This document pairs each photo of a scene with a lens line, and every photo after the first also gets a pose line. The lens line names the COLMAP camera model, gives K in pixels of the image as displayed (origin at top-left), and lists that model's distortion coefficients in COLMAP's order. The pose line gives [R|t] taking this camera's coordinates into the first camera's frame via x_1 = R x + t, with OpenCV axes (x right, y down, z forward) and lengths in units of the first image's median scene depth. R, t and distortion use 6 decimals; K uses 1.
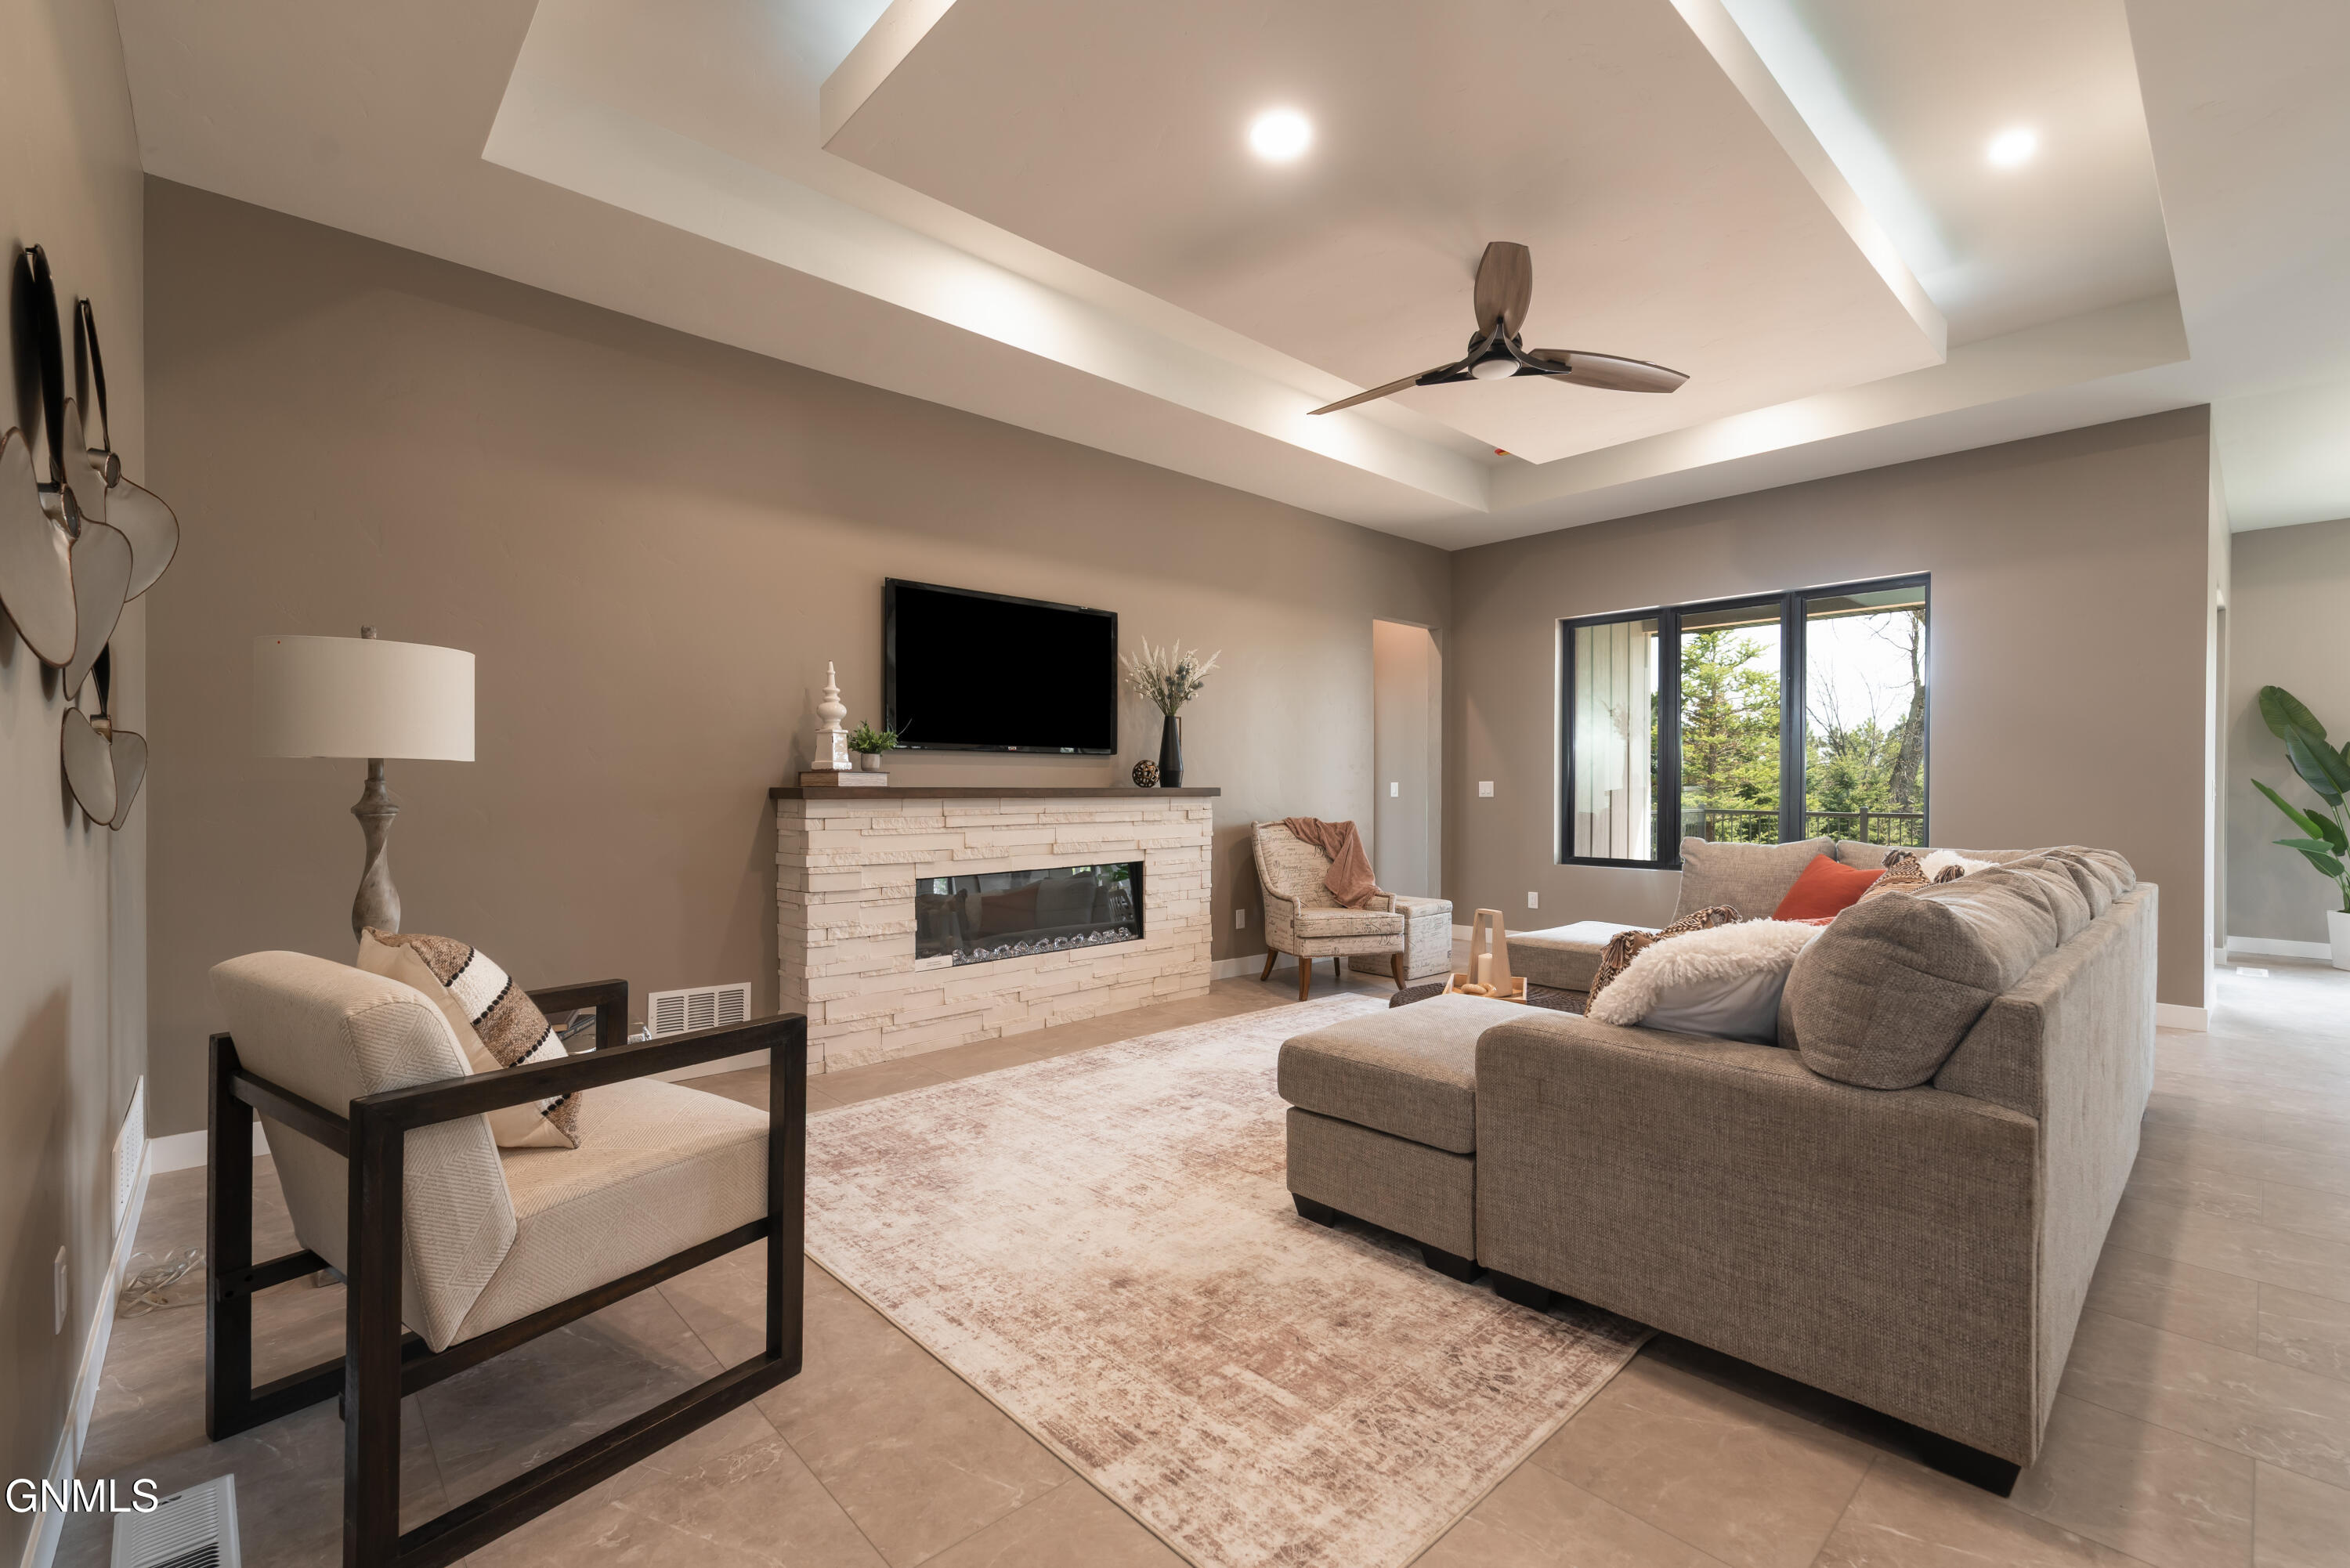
lens RADIAL K [[1009.1, 0, 1187.9], [0, 1009.1, 795.0], [0, 0, 1]] dist [0.001952, -0.000296]
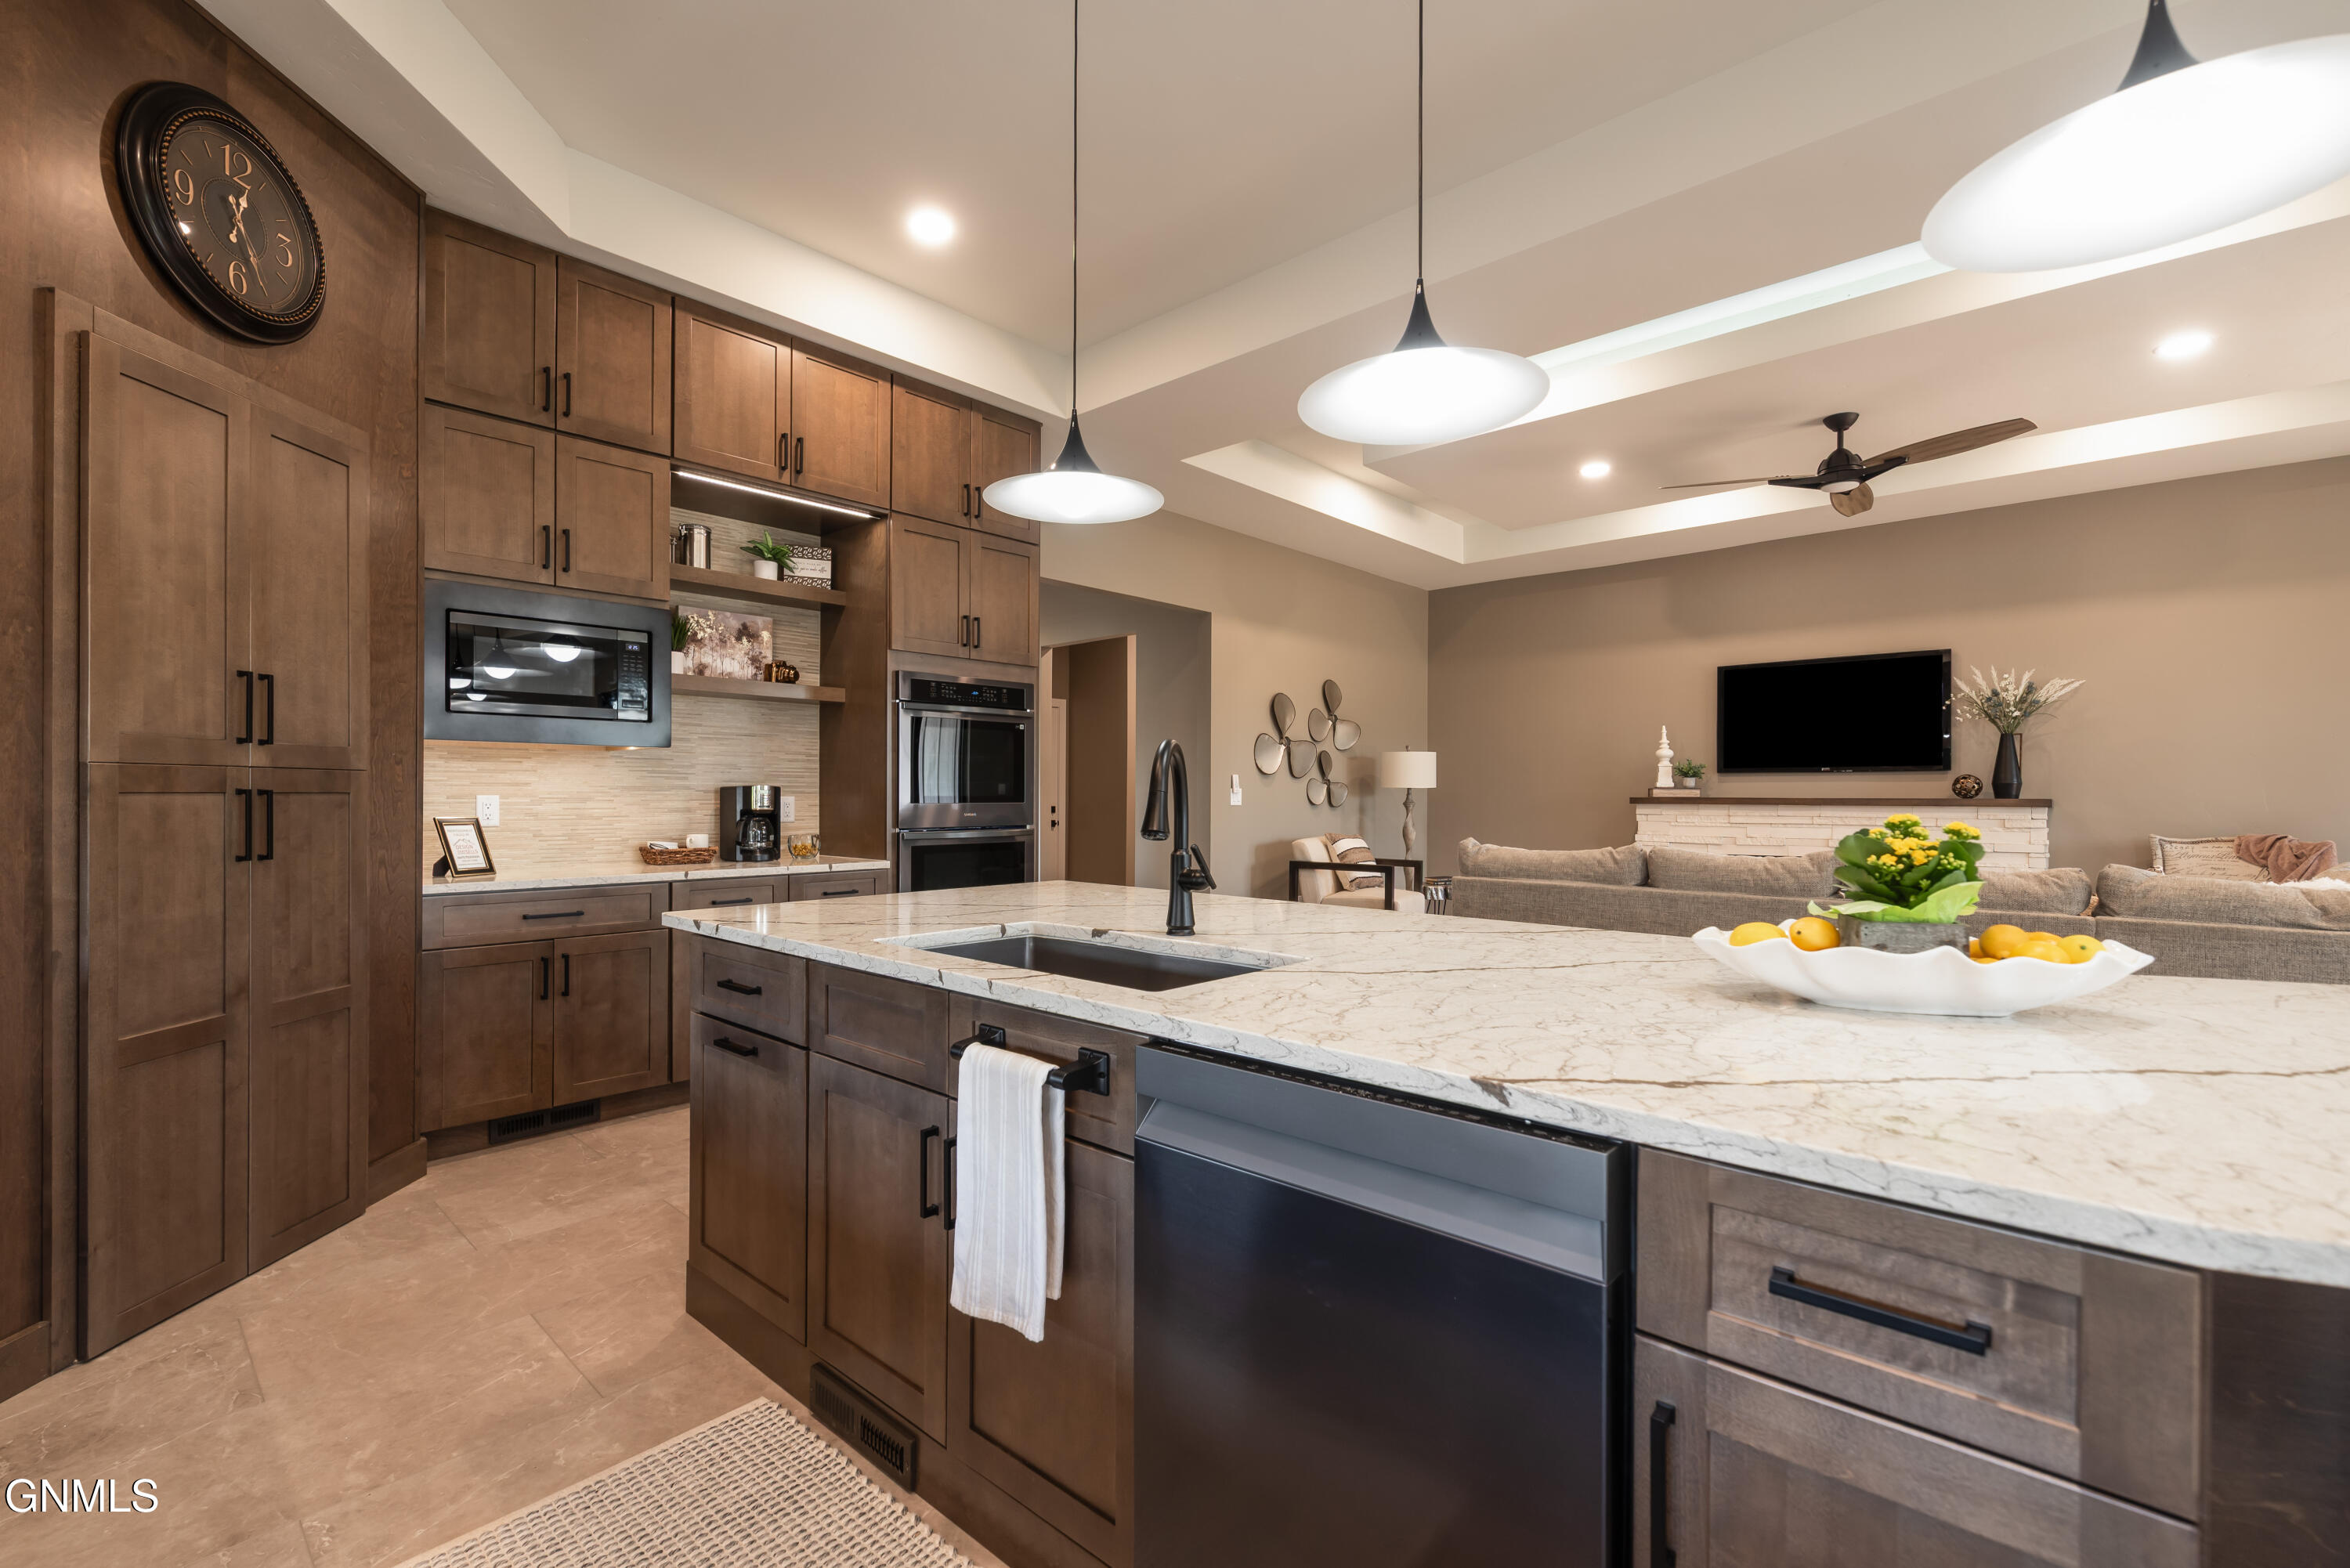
lens RADIAL K [[1009.1, 0, 1170.3], [0, 1009.1, 793.9], [0, 0, 1]] dist [0.001952, -0.000296]
pose [[0.074145, -0.000766, -0.997247, 1.581535], [-0.010687, 0.999942, -0.001562, -0.001828], [0.997190, 0.010774, 0.074132, 0.015361]]
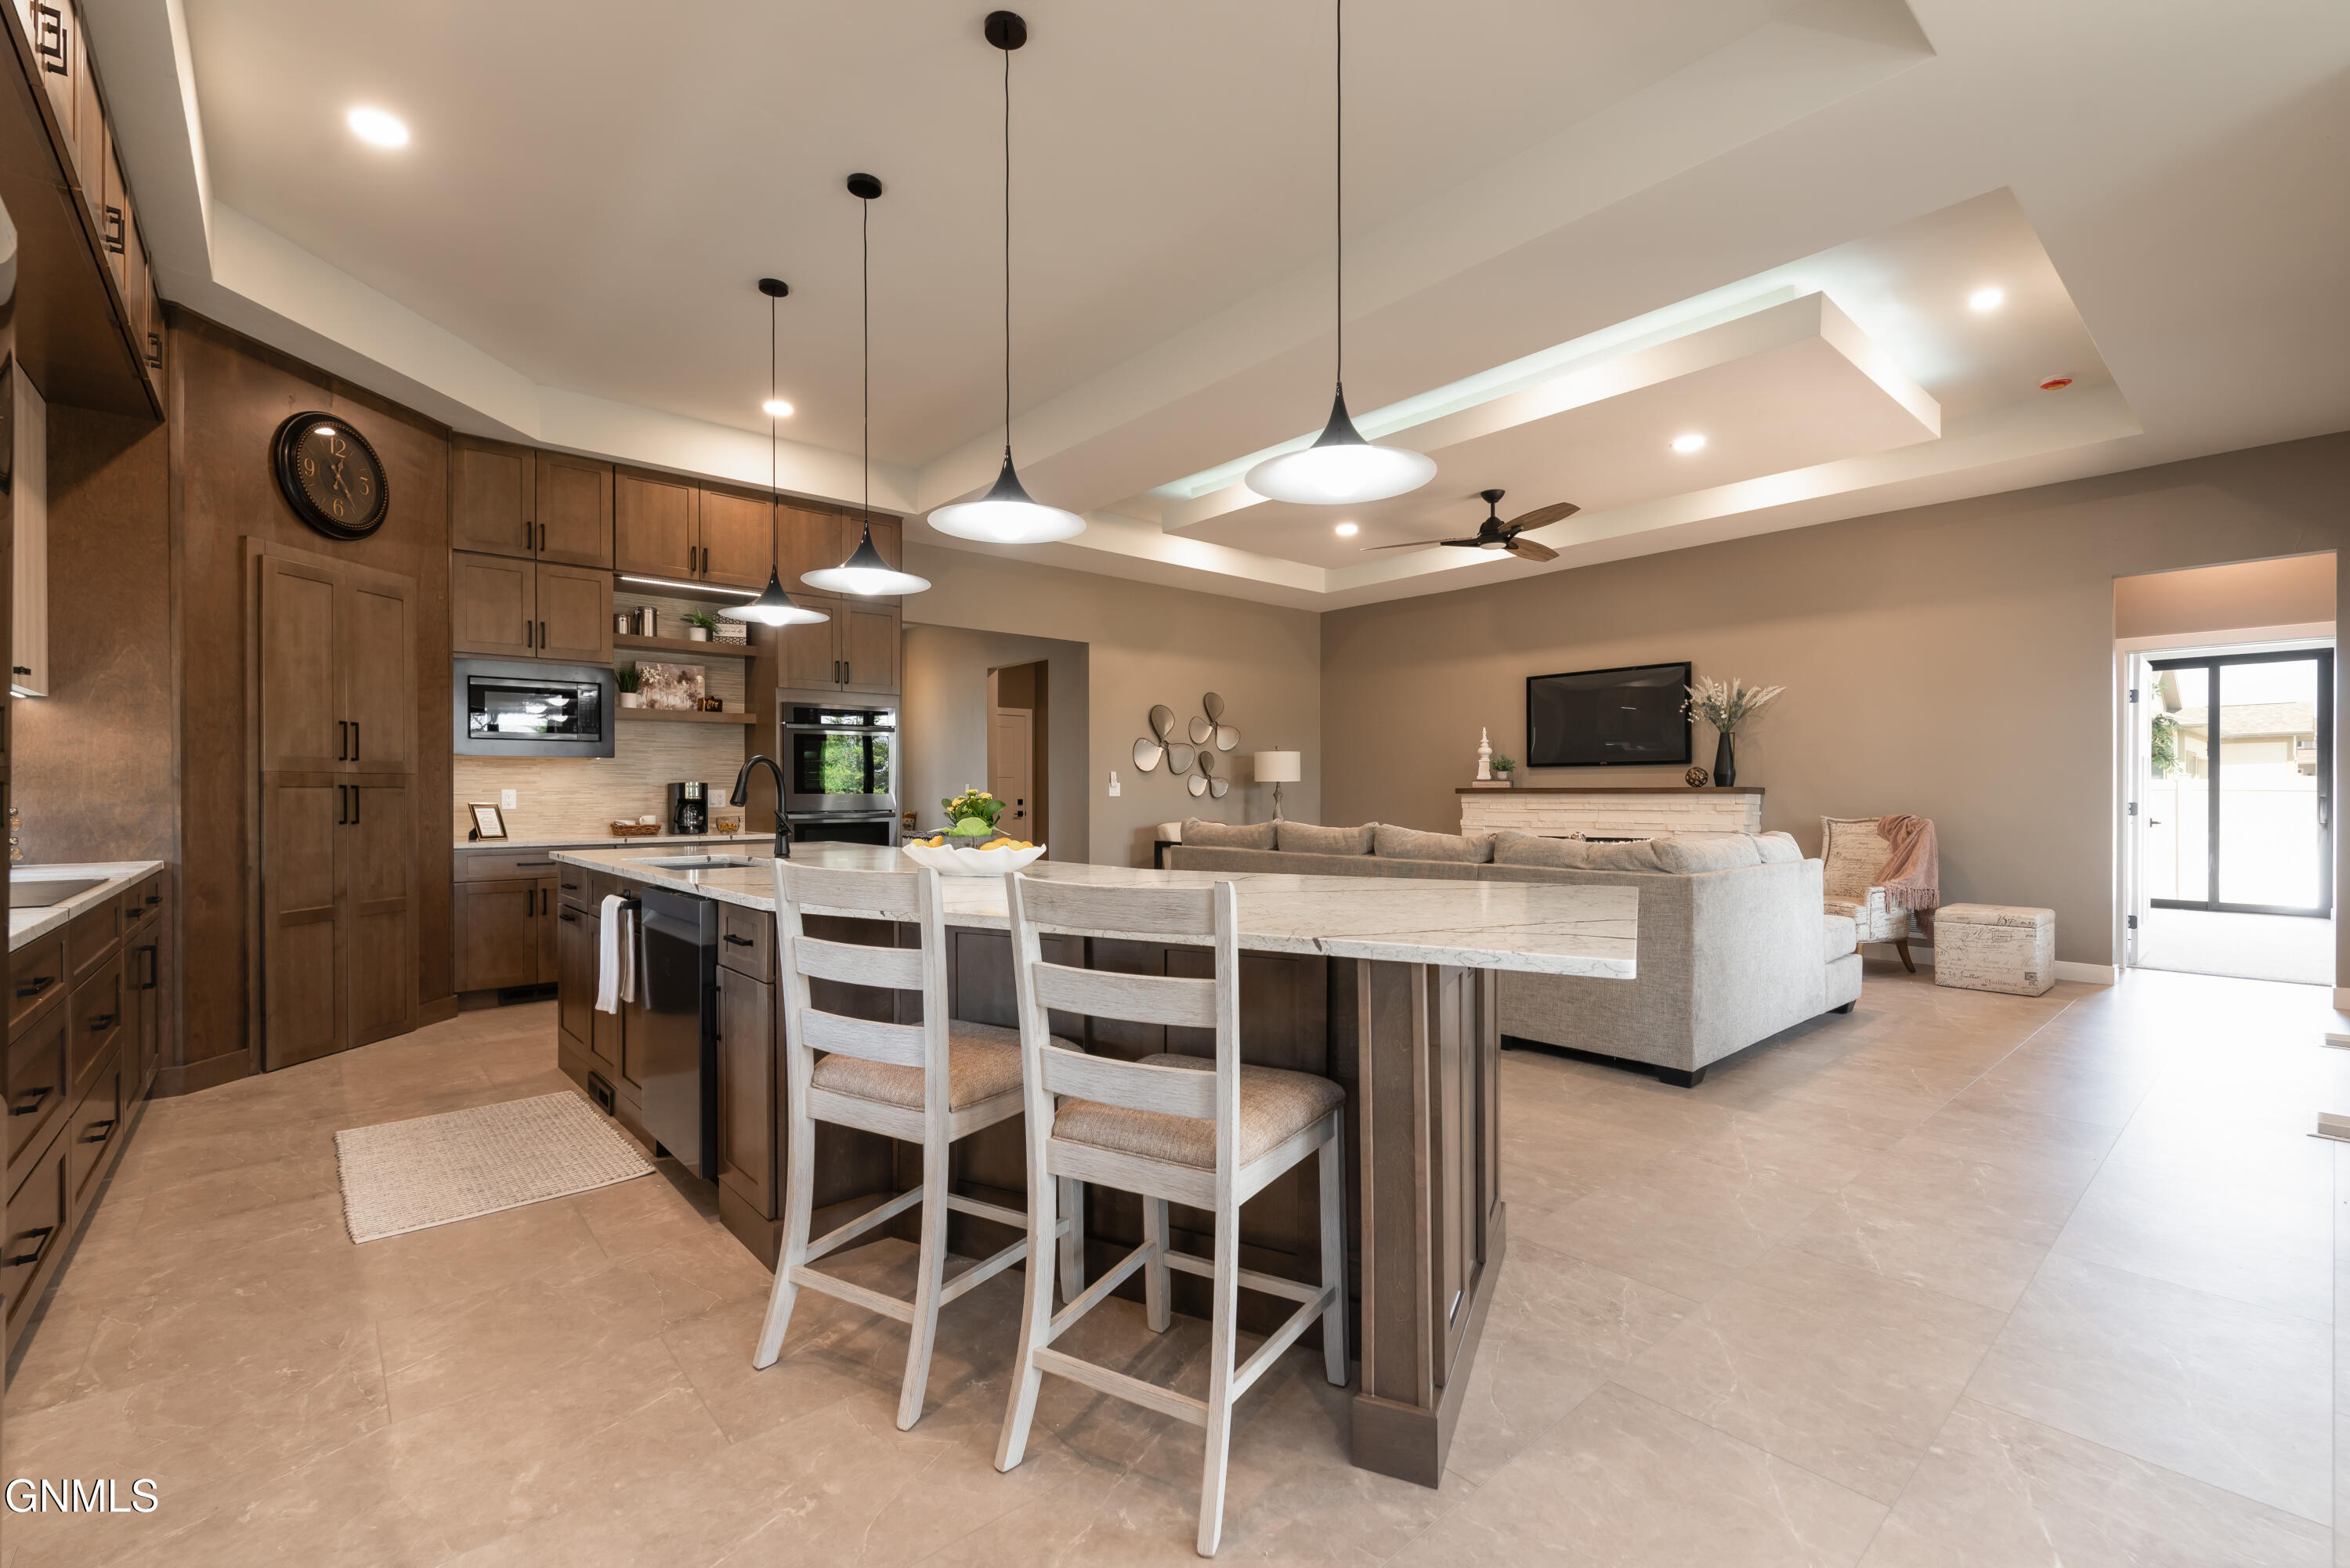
lens RADIAL K [[1009.1, 0, 1173.0], [0, 1009.1, 794.3], [0, 0, 1]] dist [0.001952, -0.000296]
pose [[-0.038670, 0.002885, -0.999248, 2.069134], [-0.005176, 0.999982, 0.003087, 0.002638], [0.999239, 0.005292, -0.038654, 0.520163]]
